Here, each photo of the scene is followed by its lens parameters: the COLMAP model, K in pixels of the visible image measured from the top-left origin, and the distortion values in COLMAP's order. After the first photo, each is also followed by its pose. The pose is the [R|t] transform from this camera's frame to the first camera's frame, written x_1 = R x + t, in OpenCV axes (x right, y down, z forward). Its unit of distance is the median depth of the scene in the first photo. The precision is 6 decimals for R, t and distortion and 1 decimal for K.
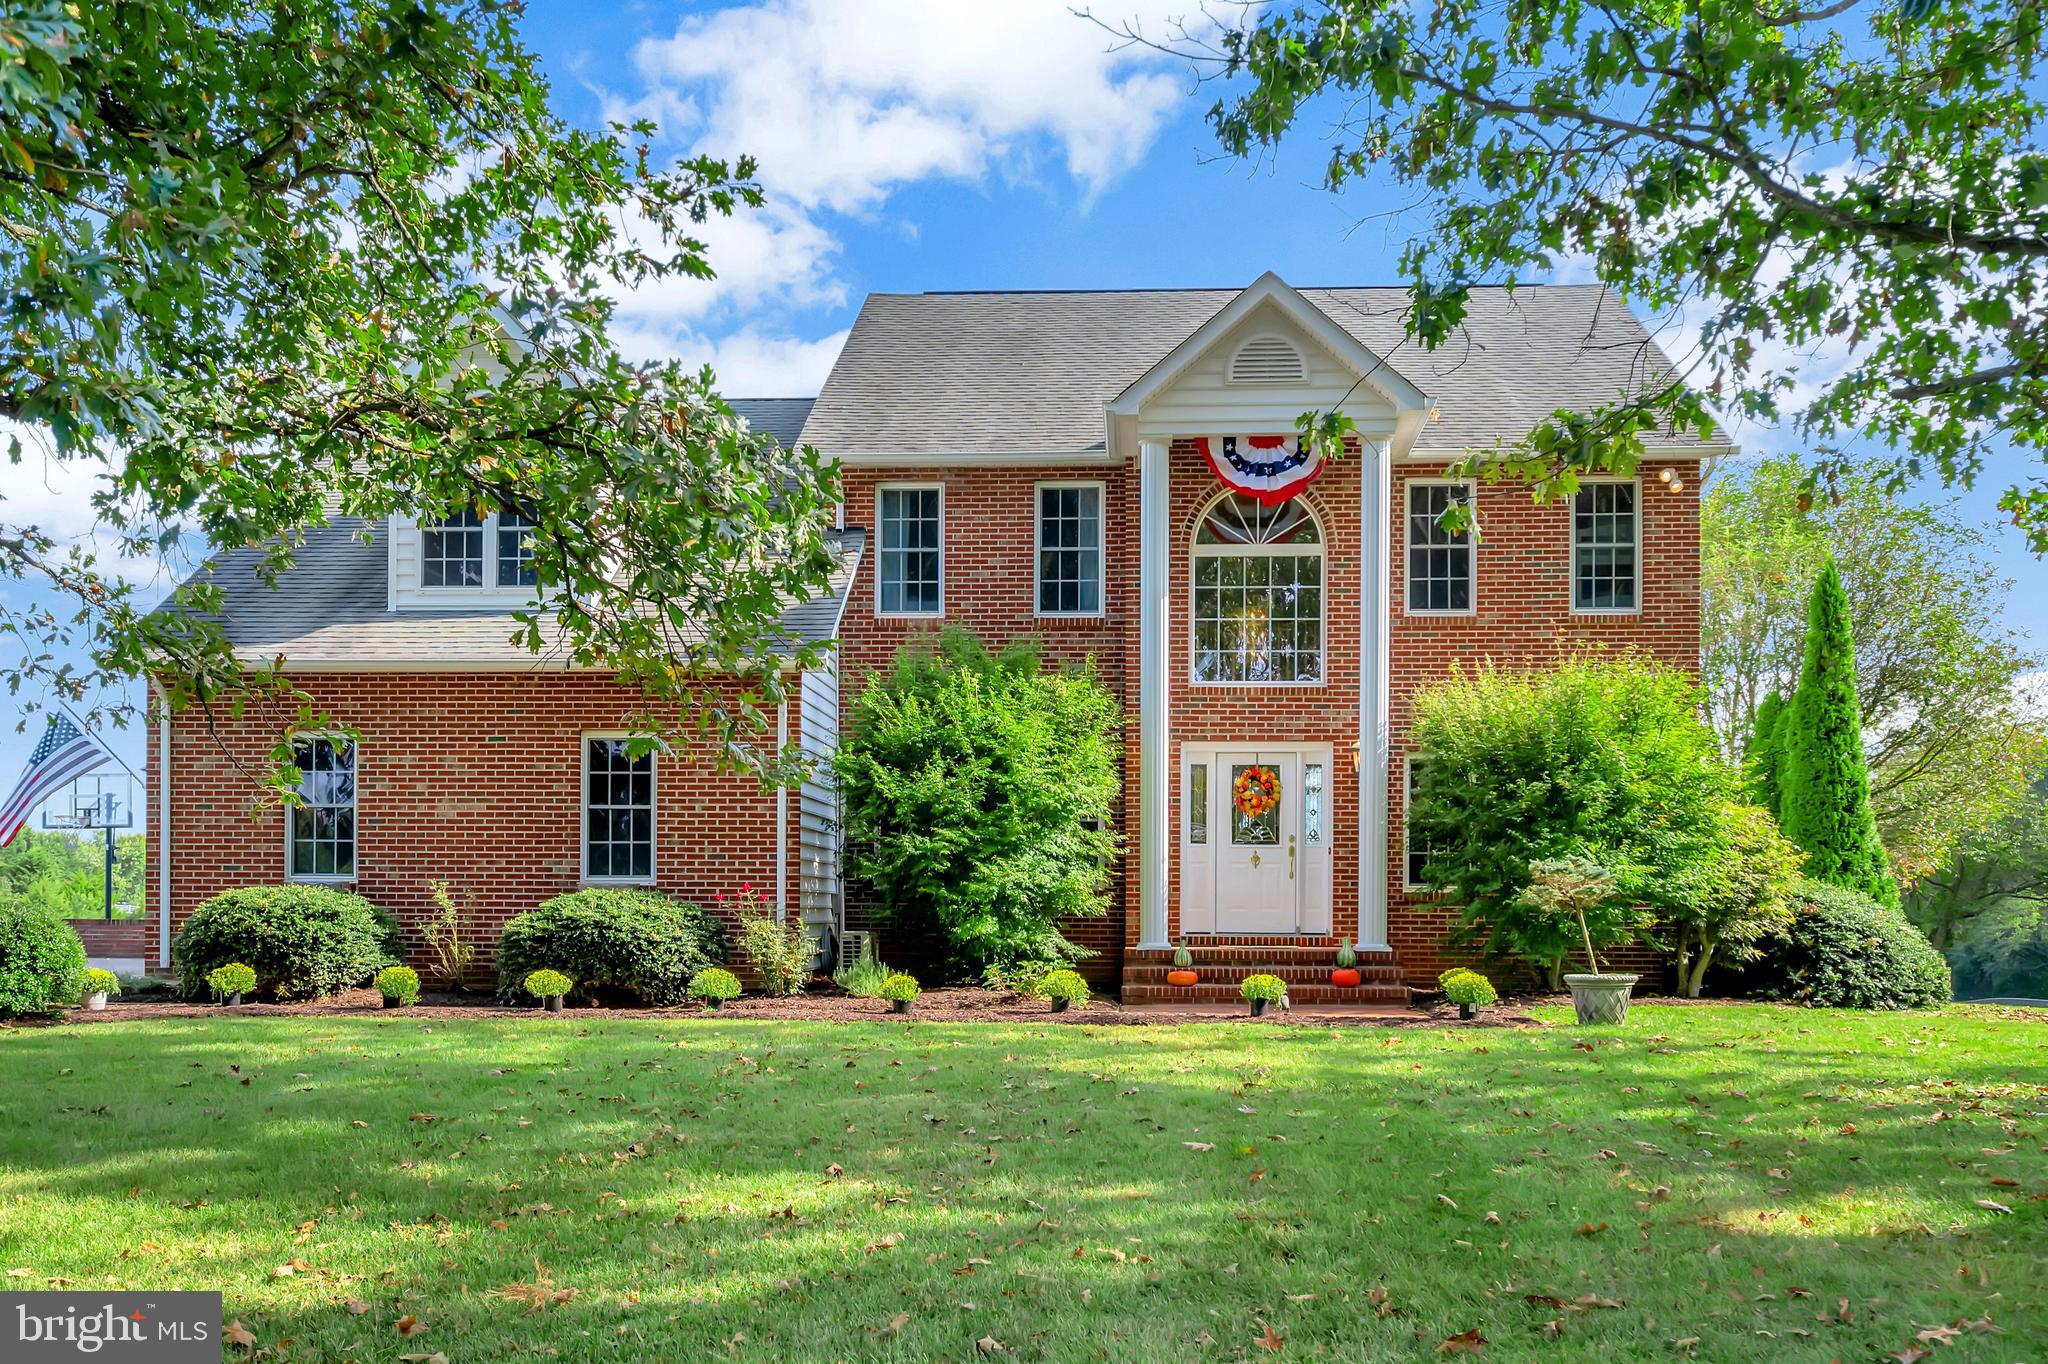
lens RADIAL K [[1807.3, 0, 1048.8], [0, 1807.3, 923.3], [0, 0, 1]] dist [-0.001979, 0.003216]
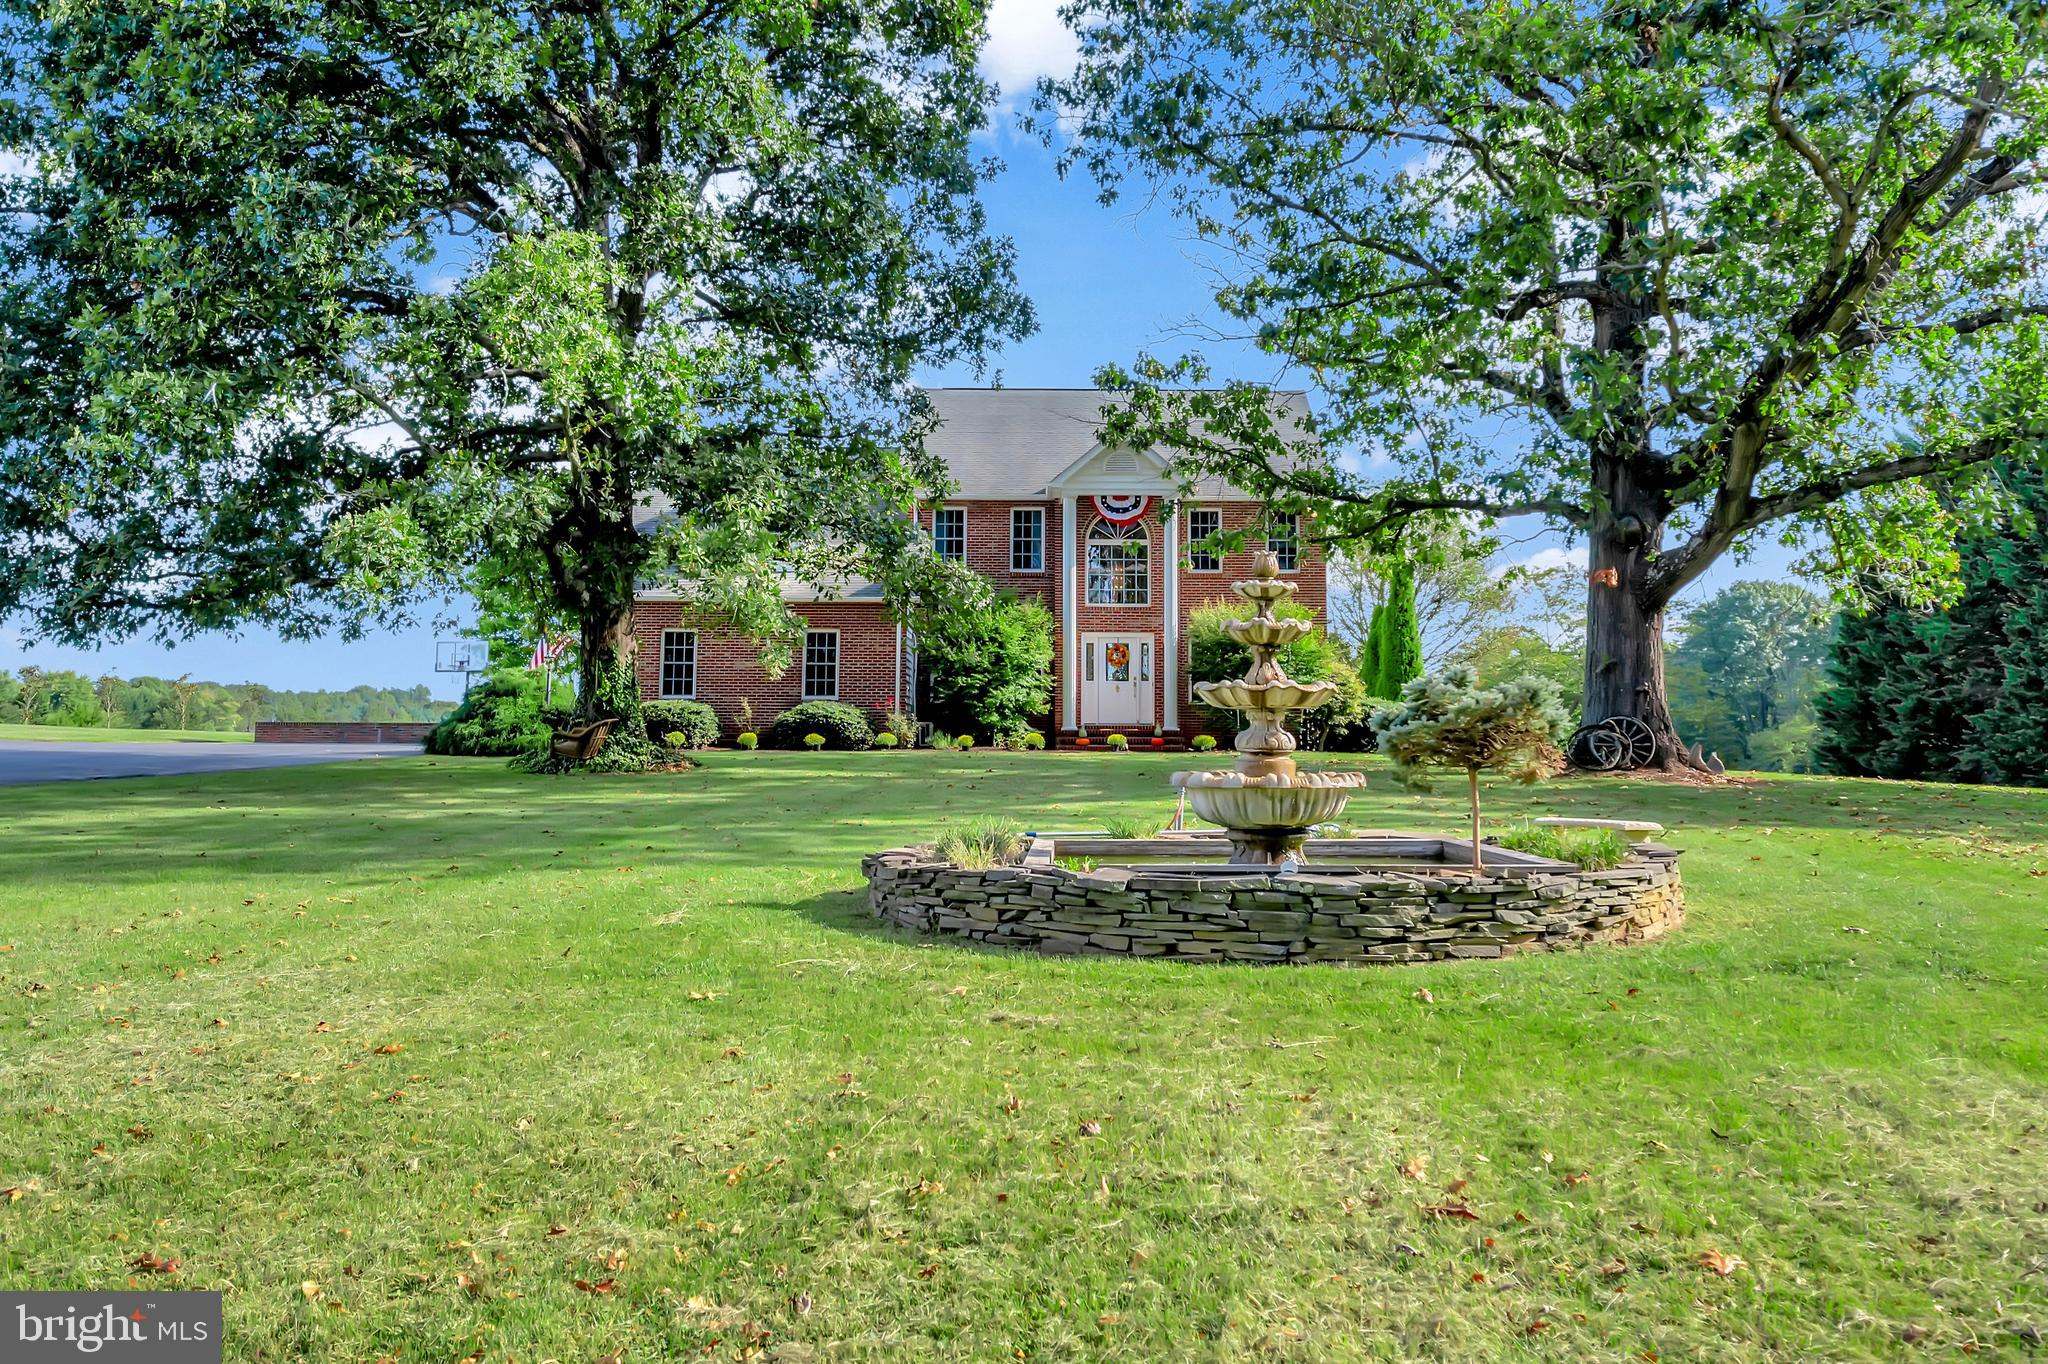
lens RADIAL K [[1717.9, 0, 941.7], [0, 1717.9, 632.4], [0, 0, 1]] dist [0.005359, 0.001664]
pose [[0.999986, 0.000354, -0.005366, -0.084612], [-0.000750, 0.997263, -0.073931, 0.050753], [0.005325, 0.073934, 0.997249, -1.066128]]
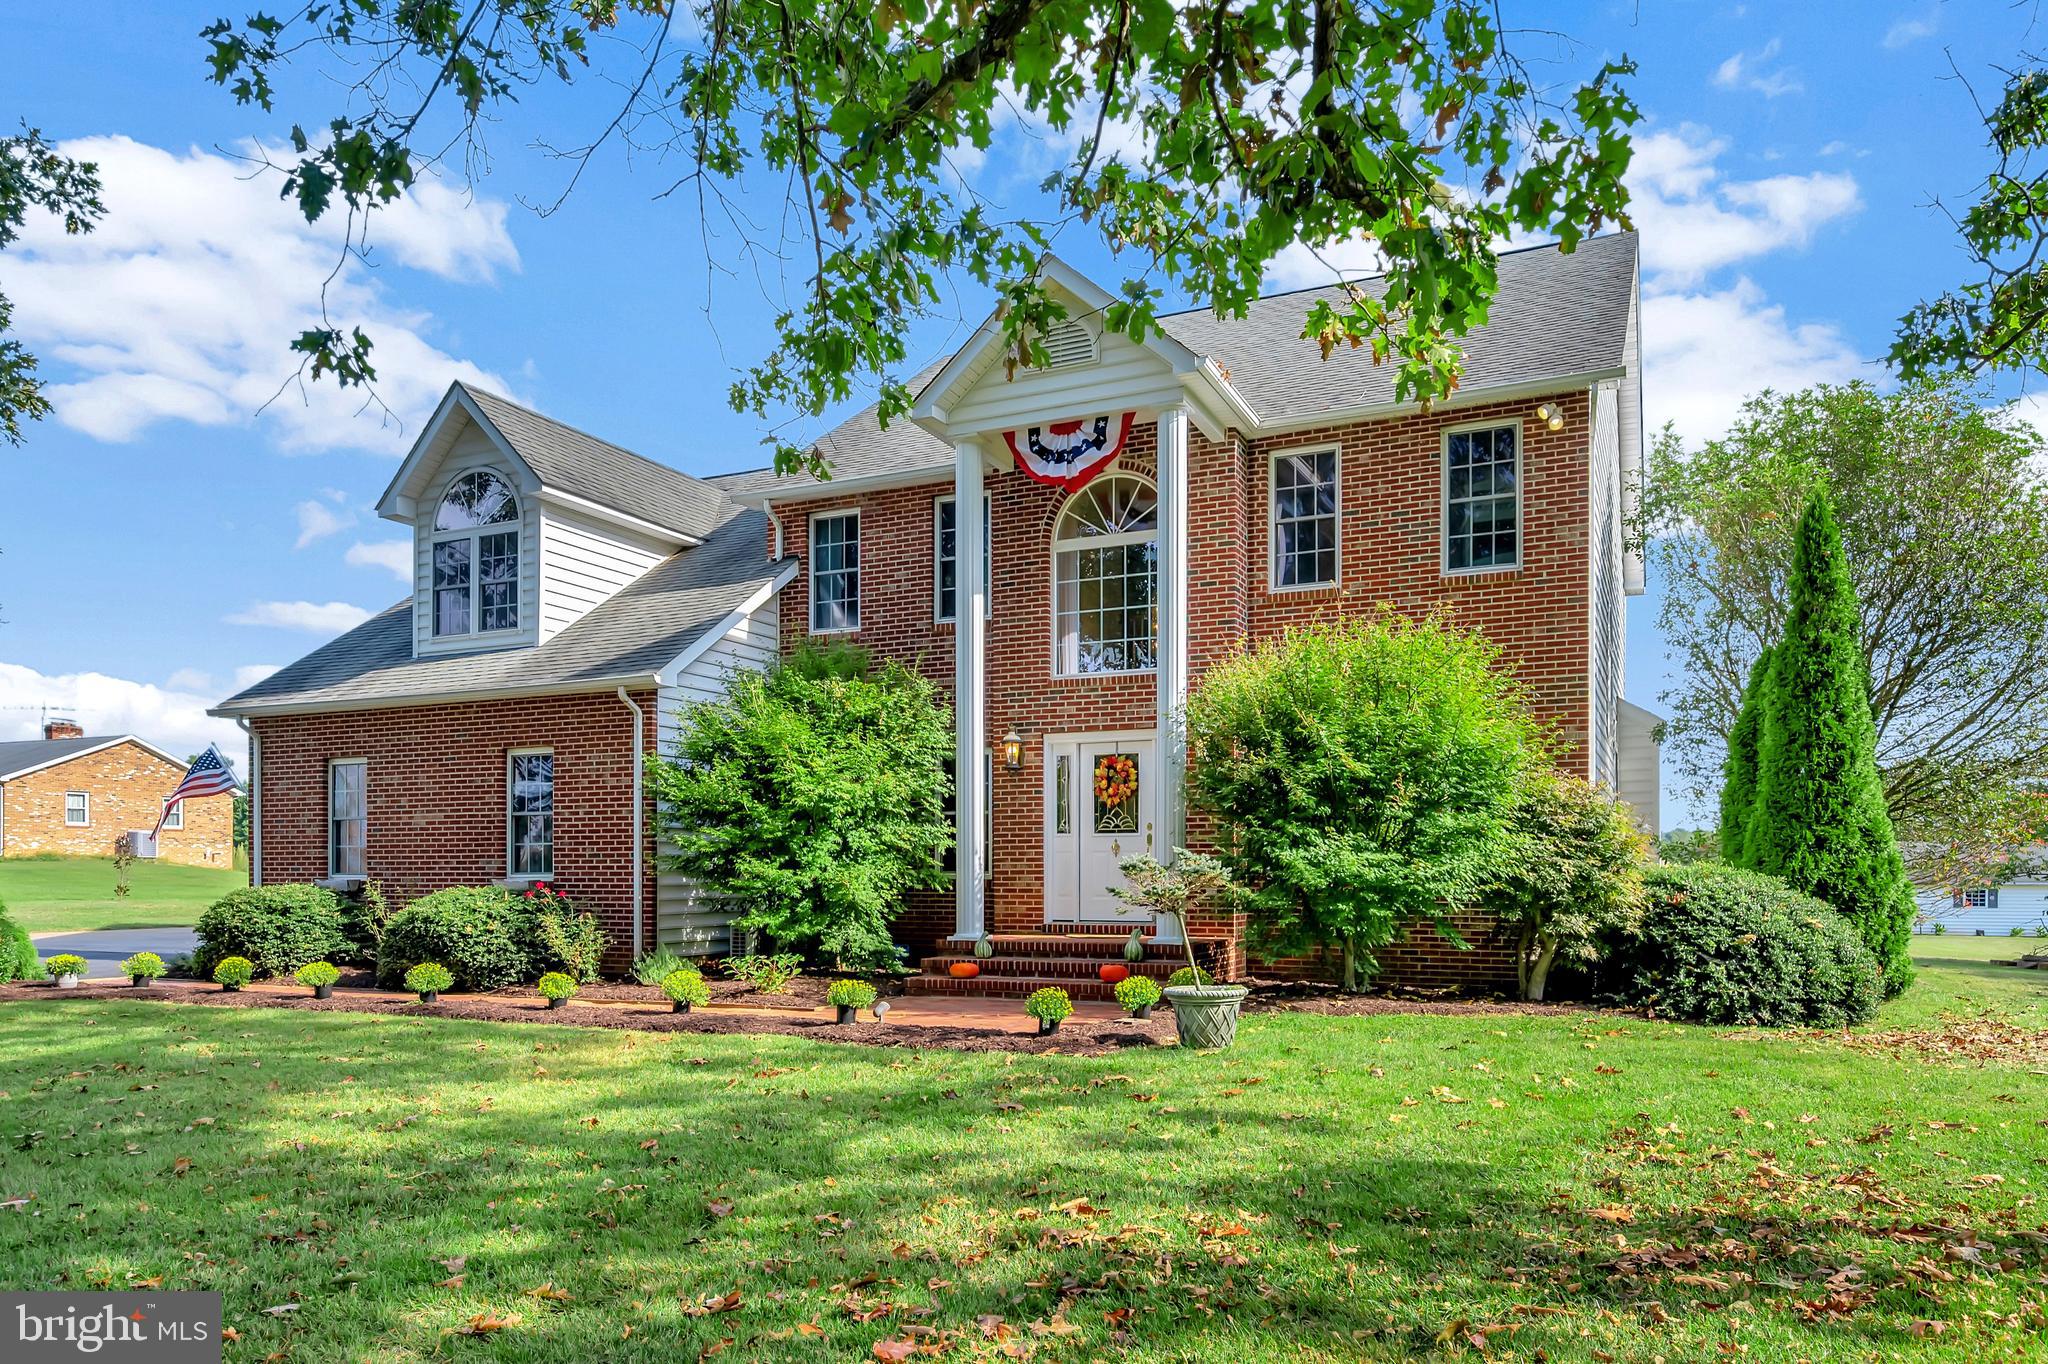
lens RADIAL K [[1363.4, 0, 1022.2], [0, 1363.4, 880.7], [0, 0, 1]] dist [0.001072, -0.000703]
pose [[0.932596, -0.007275, -0.360849, 0.366409], [0.006544, 0.999973, -0.003247, -0.016307], [0.360863, 0.000667, 0.932619, 0.295874]]
